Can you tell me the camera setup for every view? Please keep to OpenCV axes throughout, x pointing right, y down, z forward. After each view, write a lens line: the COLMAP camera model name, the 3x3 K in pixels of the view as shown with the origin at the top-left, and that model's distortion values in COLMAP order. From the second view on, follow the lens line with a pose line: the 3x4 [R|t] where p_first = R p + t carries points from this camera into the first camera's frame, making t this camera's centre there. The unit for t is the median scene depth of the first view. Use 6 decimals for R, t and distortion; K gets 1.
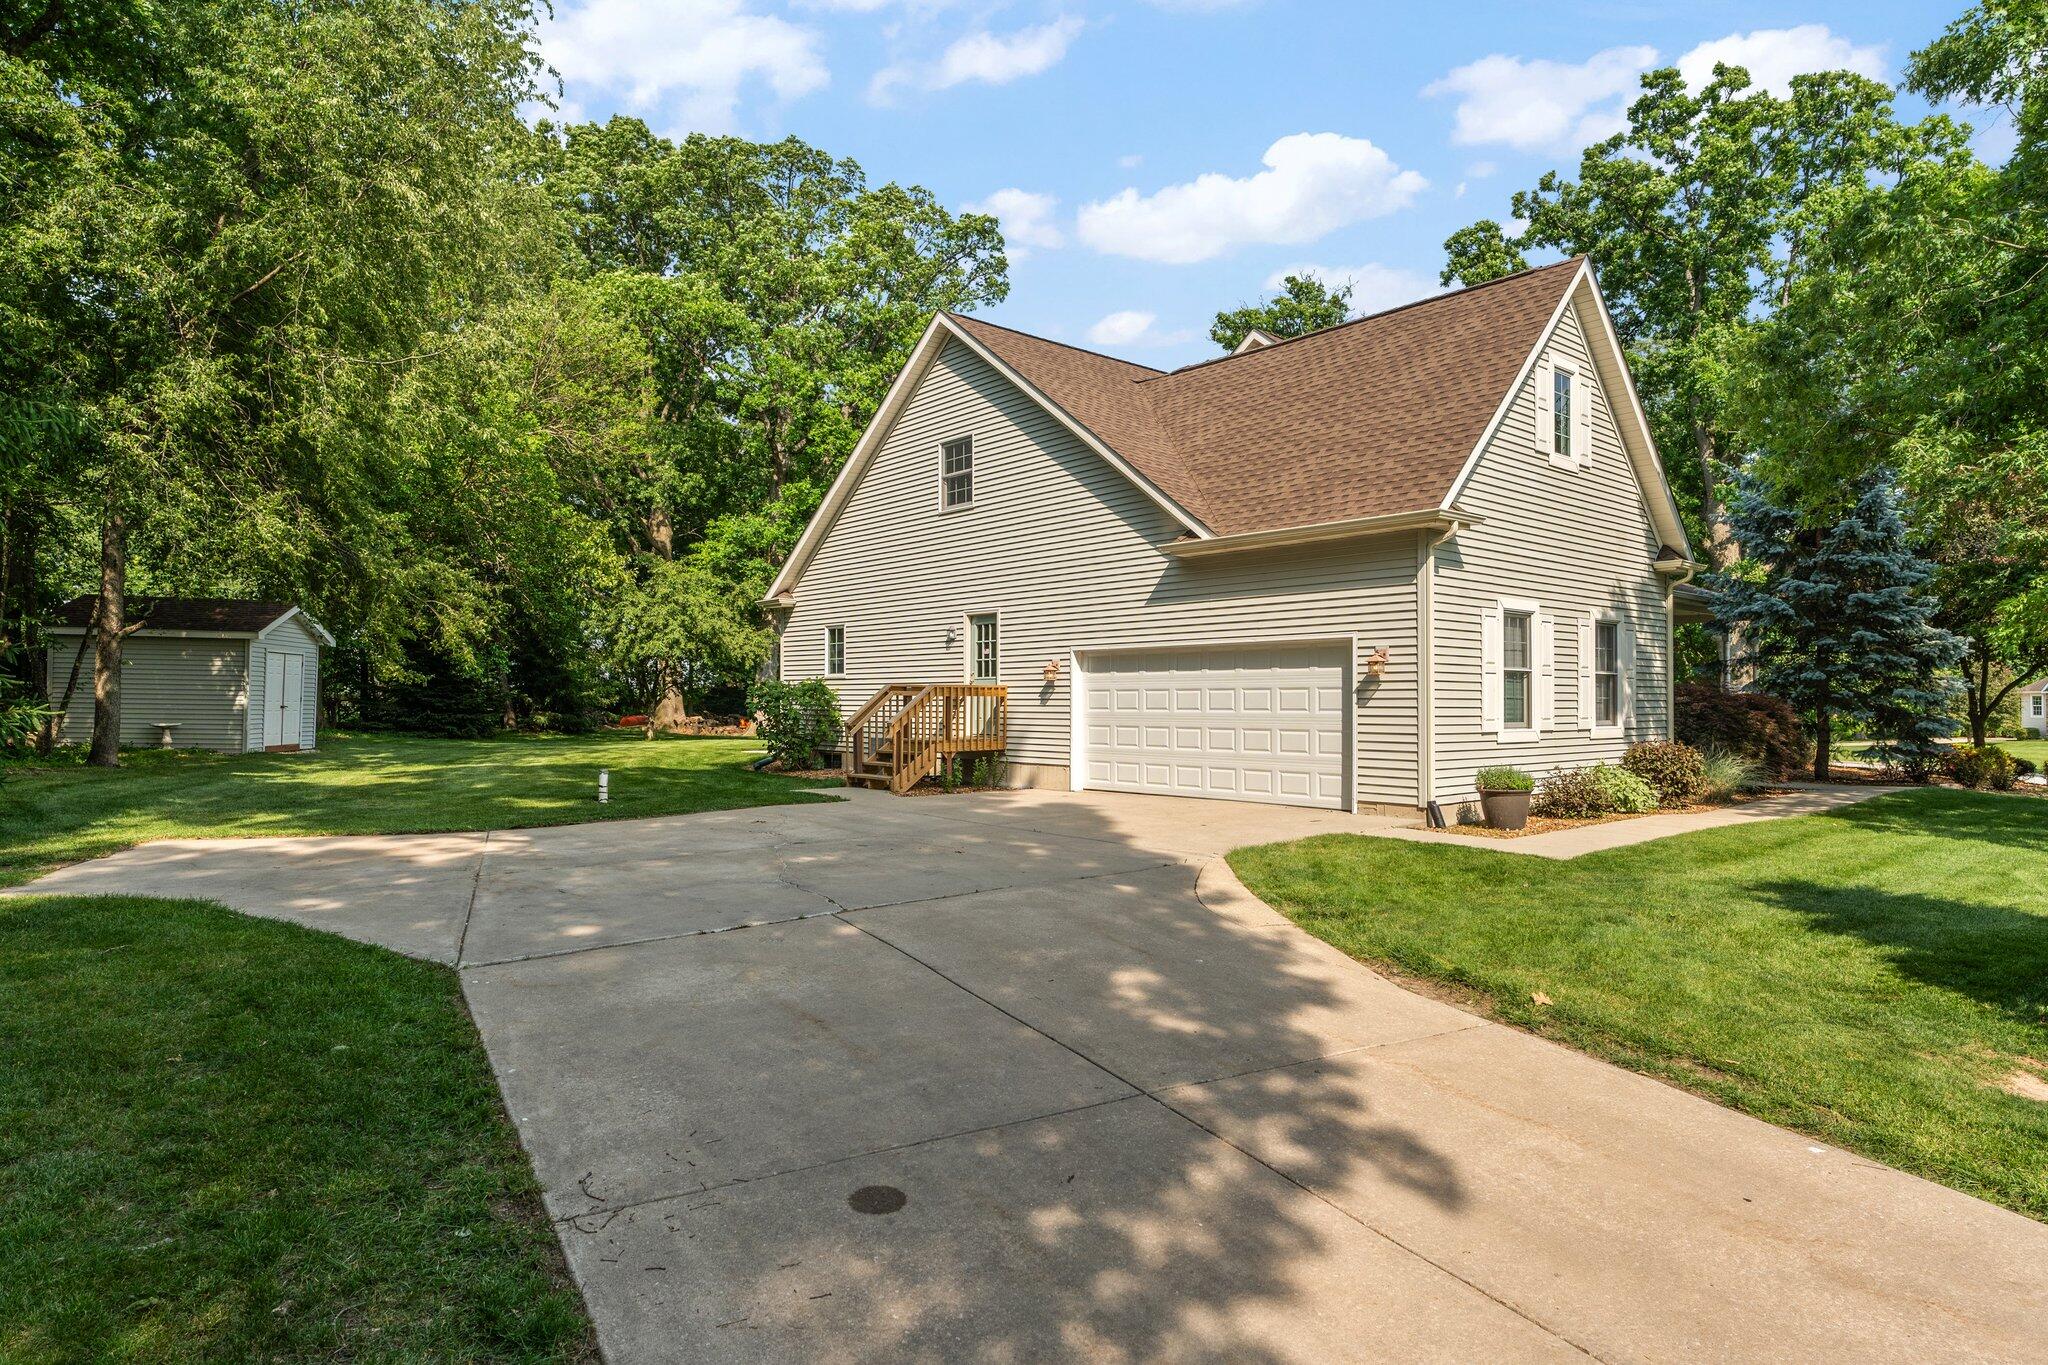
lens RADIAL K [[1171.4, 0, 1025.0], [0, 1171.4, 685.8], [0, 0, 1]] dist [0.008772, 0.001336]
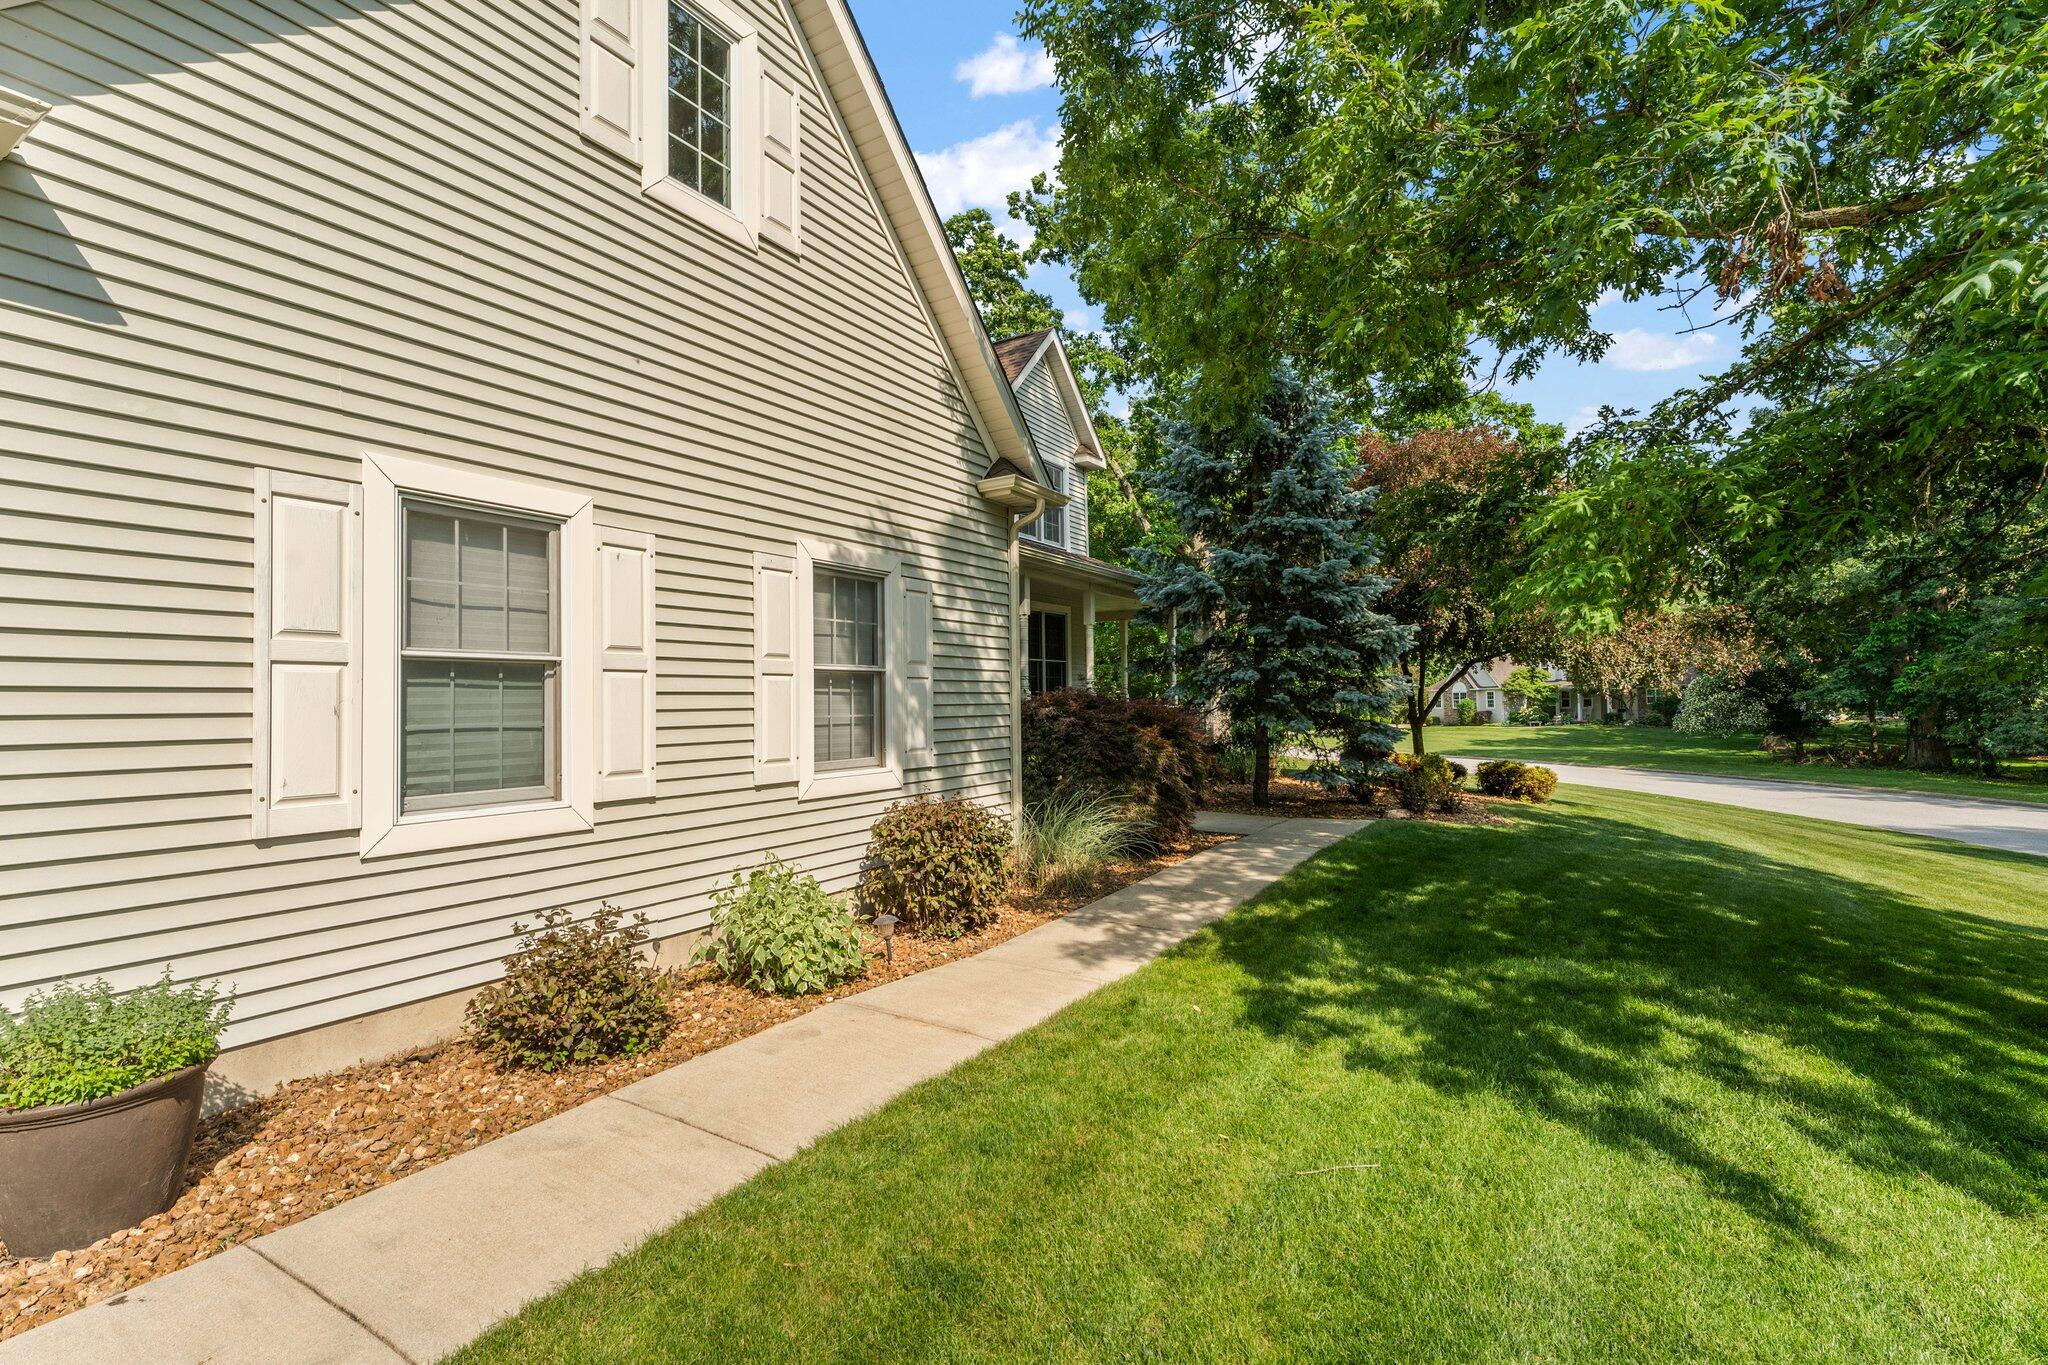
lens RADIAL K [[922.4, 0, 1017.5], [0, 922.4, 685.2], [0, 0, 1]] dist [-0.003048, -0.001198]
pose [[0.958185, -0.009519, 0.285992, 0.368024], [0.011441, 0.999922, -0.005052, -0.000399], [-0.285921, 0.008113, 0.958219, 0.483019]]
